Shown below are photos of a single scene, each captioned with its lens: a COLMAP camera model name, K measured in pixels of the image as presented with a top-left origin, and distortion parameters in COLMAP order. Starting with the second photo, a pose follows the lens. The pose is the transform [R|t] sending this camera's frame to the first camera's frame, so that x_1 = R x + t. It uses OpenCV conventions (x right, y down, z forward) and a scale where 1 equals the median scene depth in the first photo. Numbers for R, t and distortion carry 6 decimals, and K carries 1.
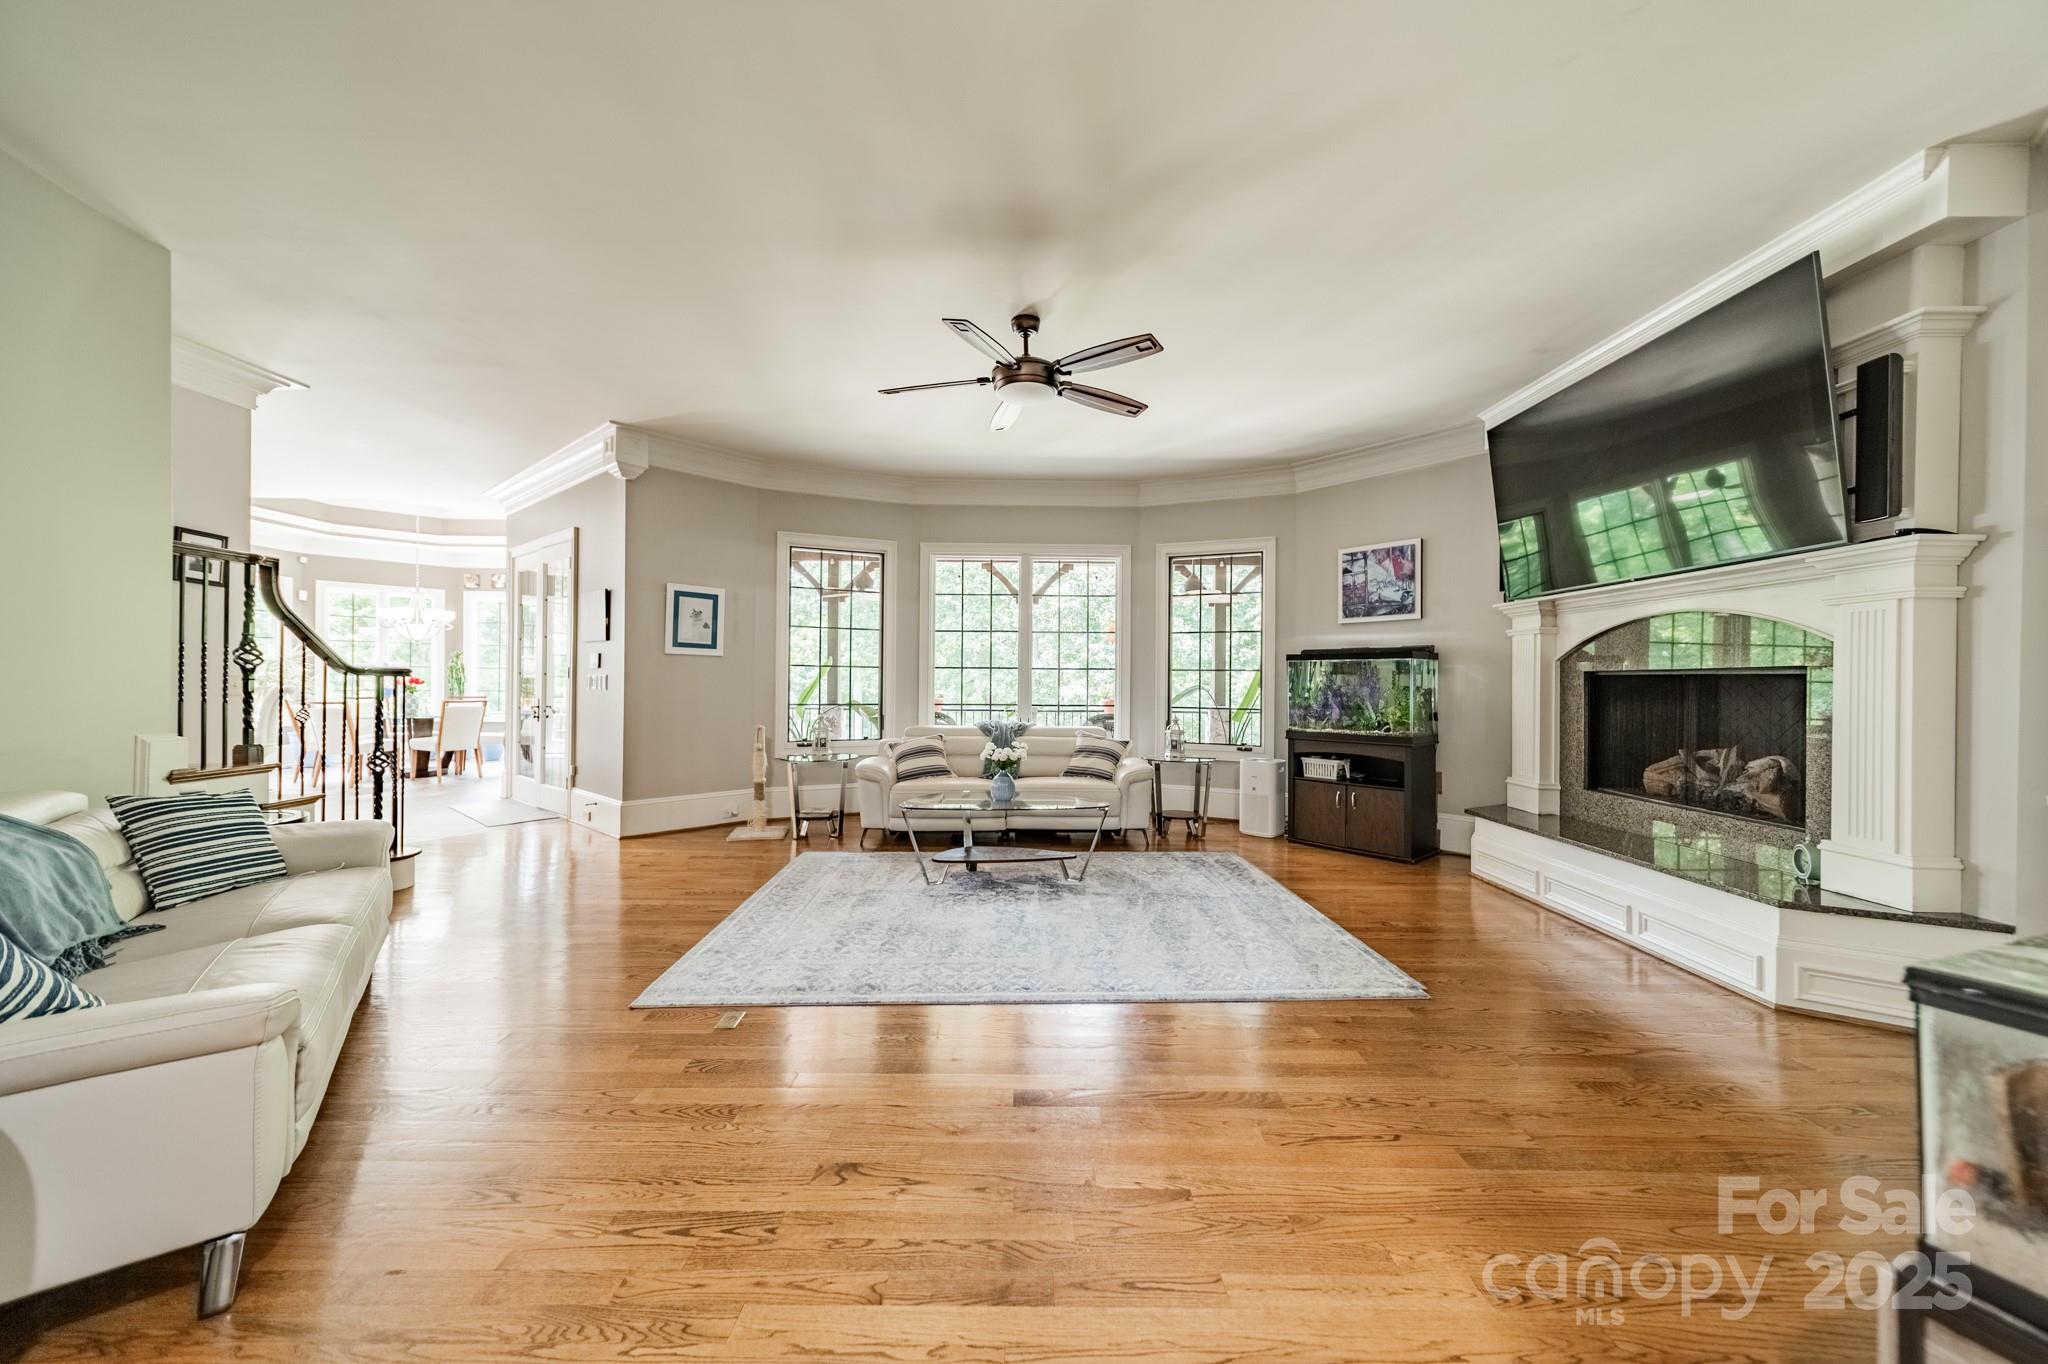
lens RADIAL K [[722.3, 0, 1029.9], [0, 722.3, 680.7], [0, 0, 1]] dist [0.006941, 0.000031]
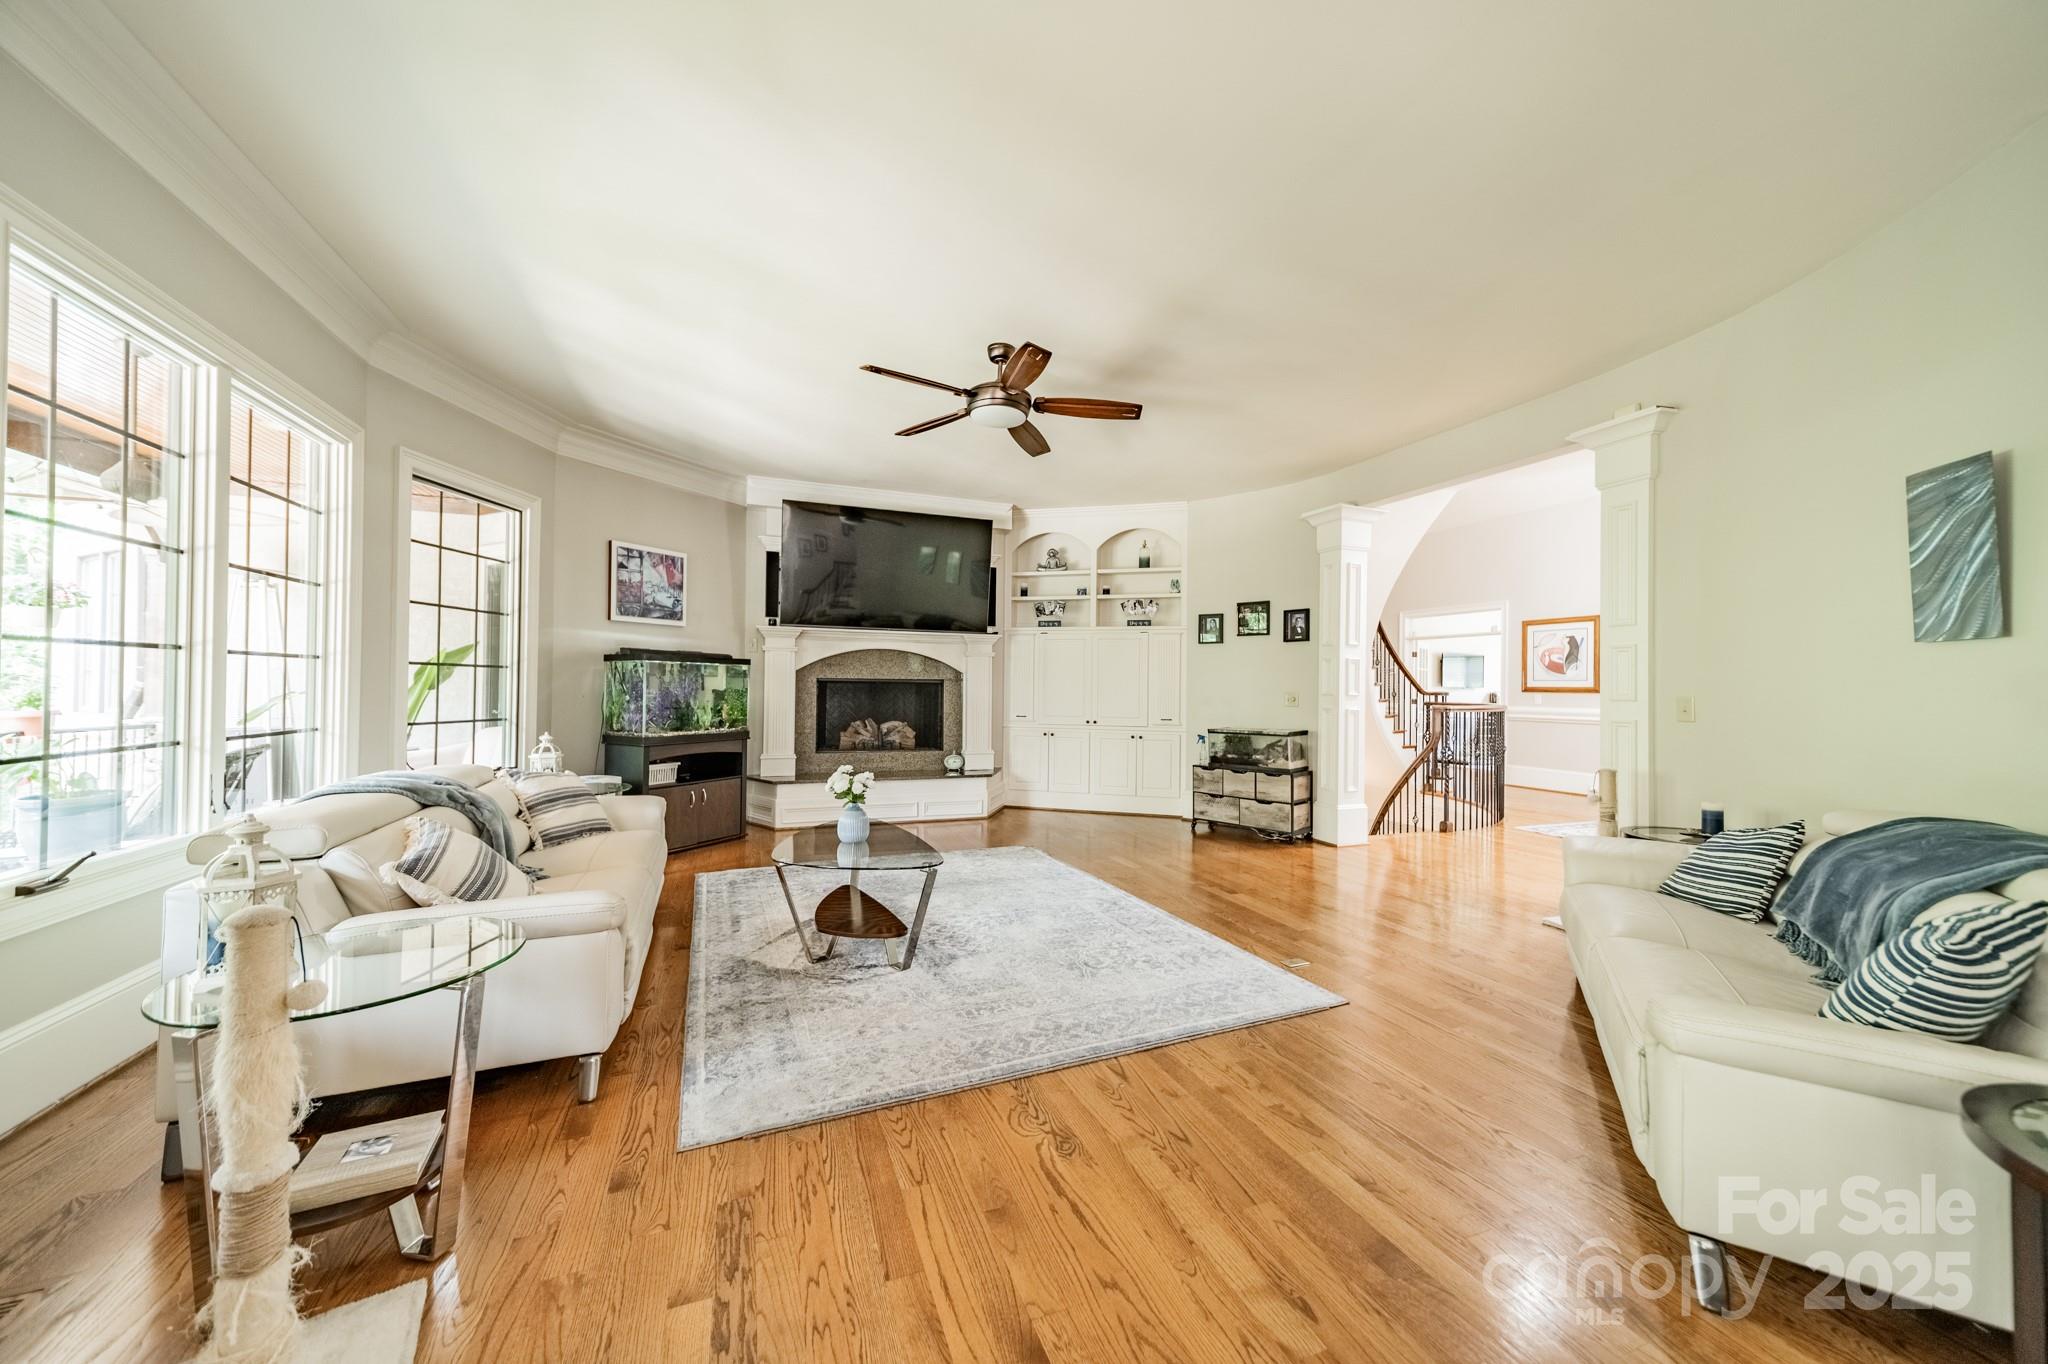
lens RADIAL K [[722.3, 0, 1029.9], [0, 722.3, 680.7], [0, 0, 1]] dist [0.006941, 0.000031]
pose [[-0.368208, -0.004934, 0.929731, -0.669816], [-0.016546, 0.999862, -0.001246, -0.009704], [-0.929596, -0.015842, -0.368239, 0.894962]]
